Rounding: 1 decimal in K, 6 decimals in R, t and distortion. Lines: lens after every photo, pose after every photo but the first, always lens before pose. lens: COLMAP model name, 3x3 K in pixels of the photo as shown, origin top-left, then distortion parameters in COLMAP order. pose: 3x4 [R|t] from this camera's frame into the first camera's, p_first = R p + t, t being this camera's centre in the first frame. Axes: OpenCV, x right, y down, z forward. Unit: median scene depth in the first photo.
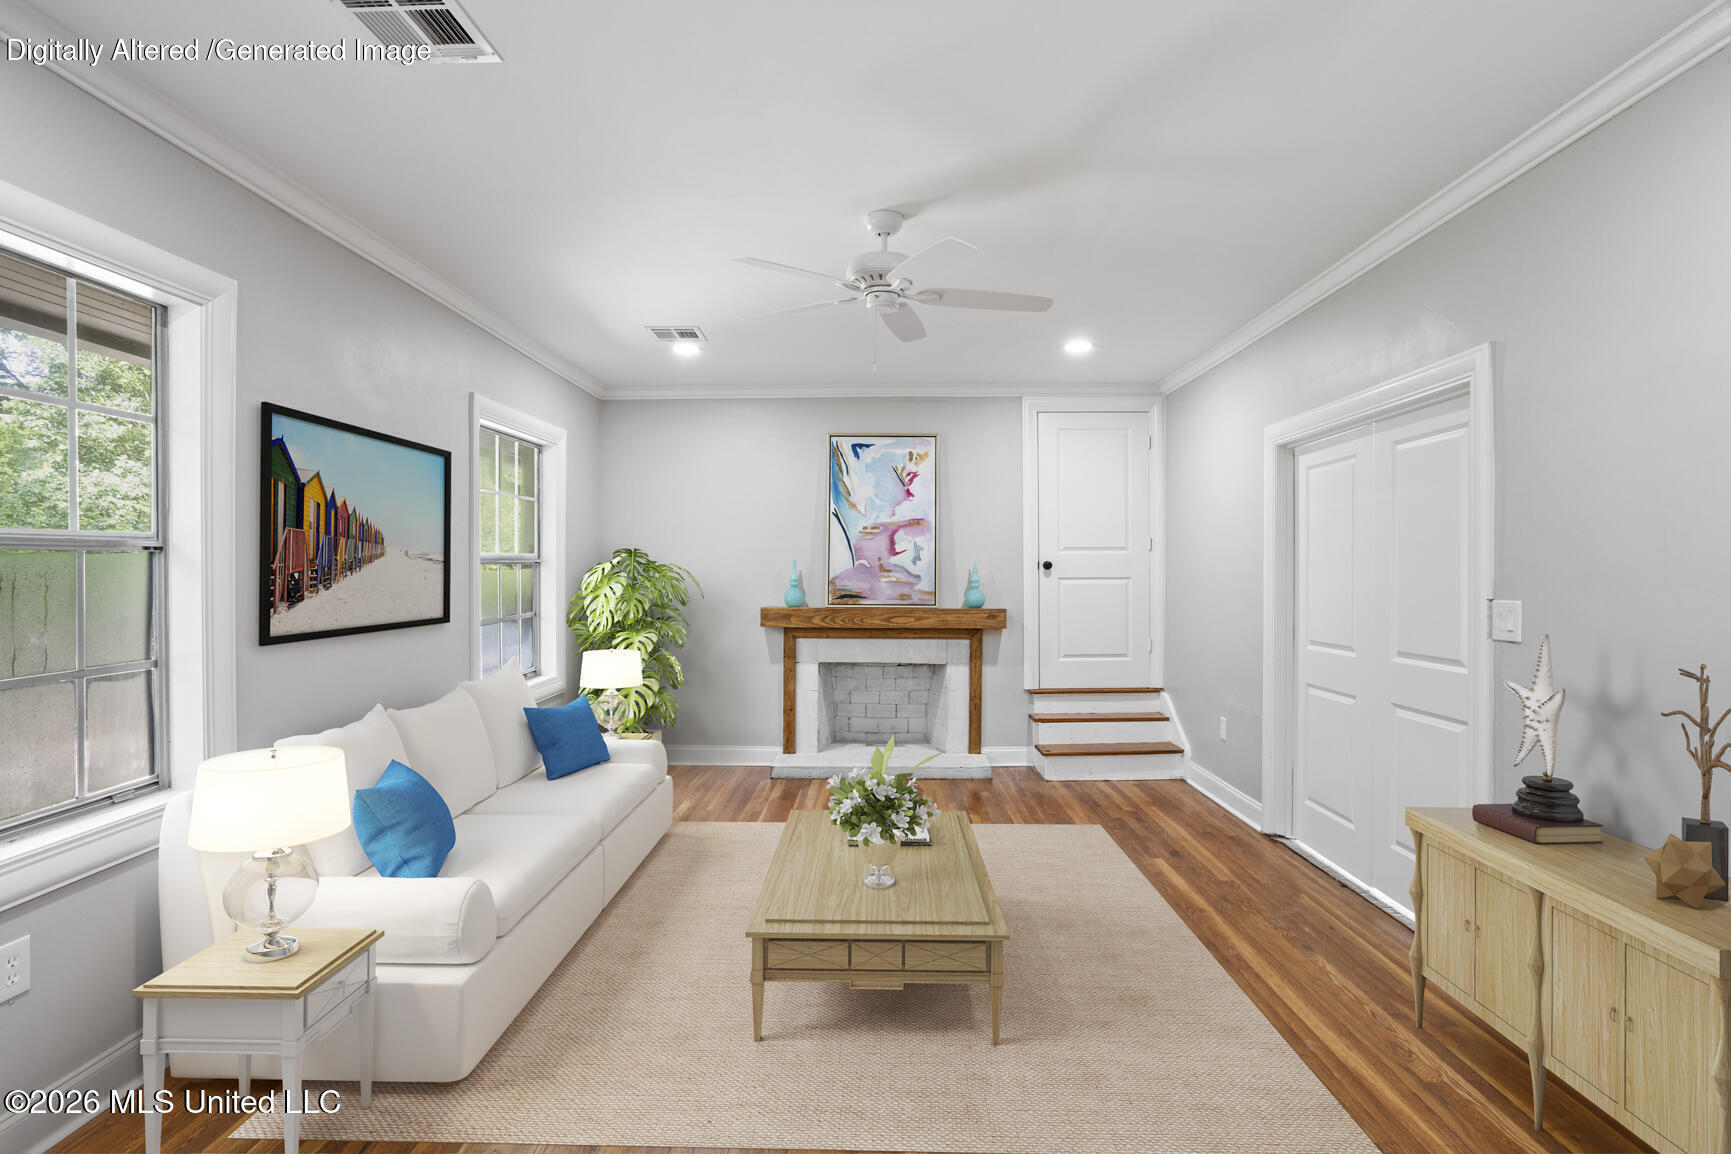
lens RADIAL K [[874.1, 0, 868.8], [0, 874.1, 573.1], [0, 0, 1]] dist [-0.054894, 0.055153]
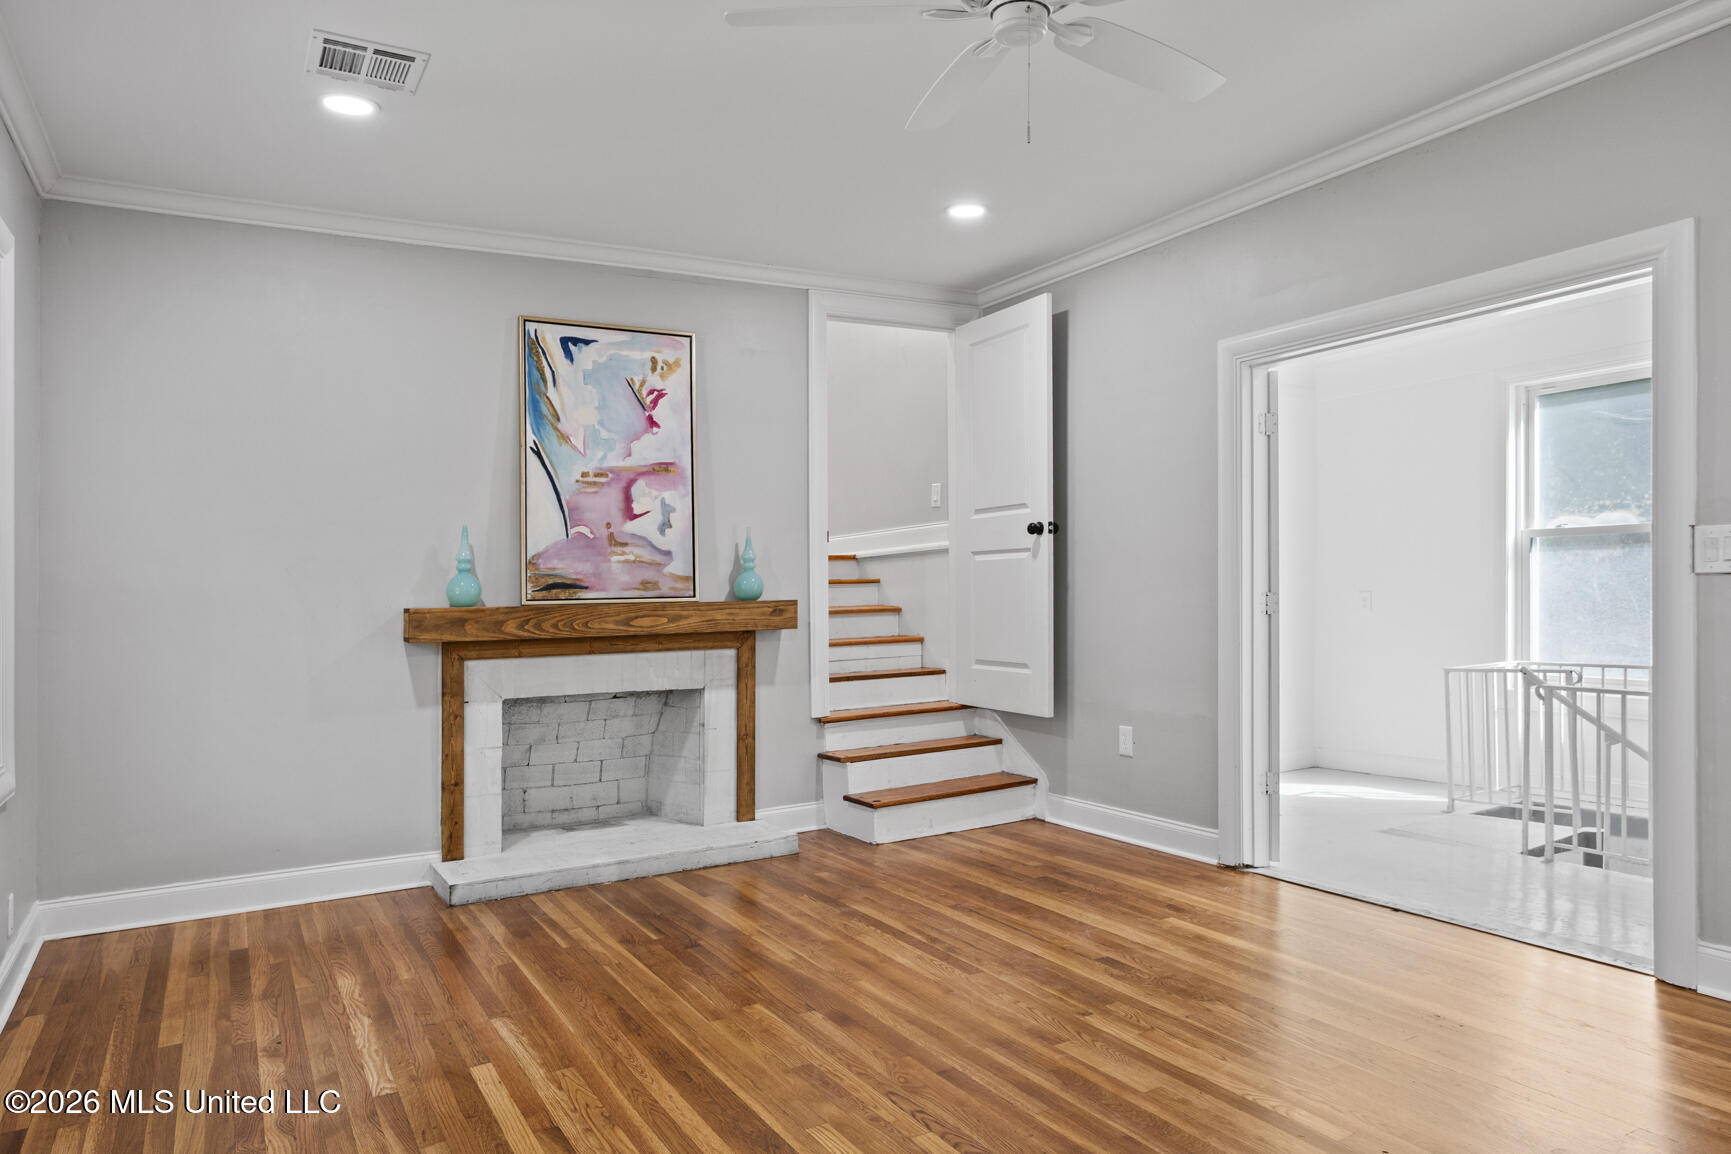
lens RADIAL K [[1139.8, 0, 867.4], [0, 1139.8, 571.4], [0, 0, 1]] dist [-0.019465, 0.044773]
pose [[0.857502, -0.013269, 0.514310, -0.248826], [0.024049, 0.999608, -0.014308, 0.033021], [-0.513918, 0.024638, 0.857485, 0.212098]]
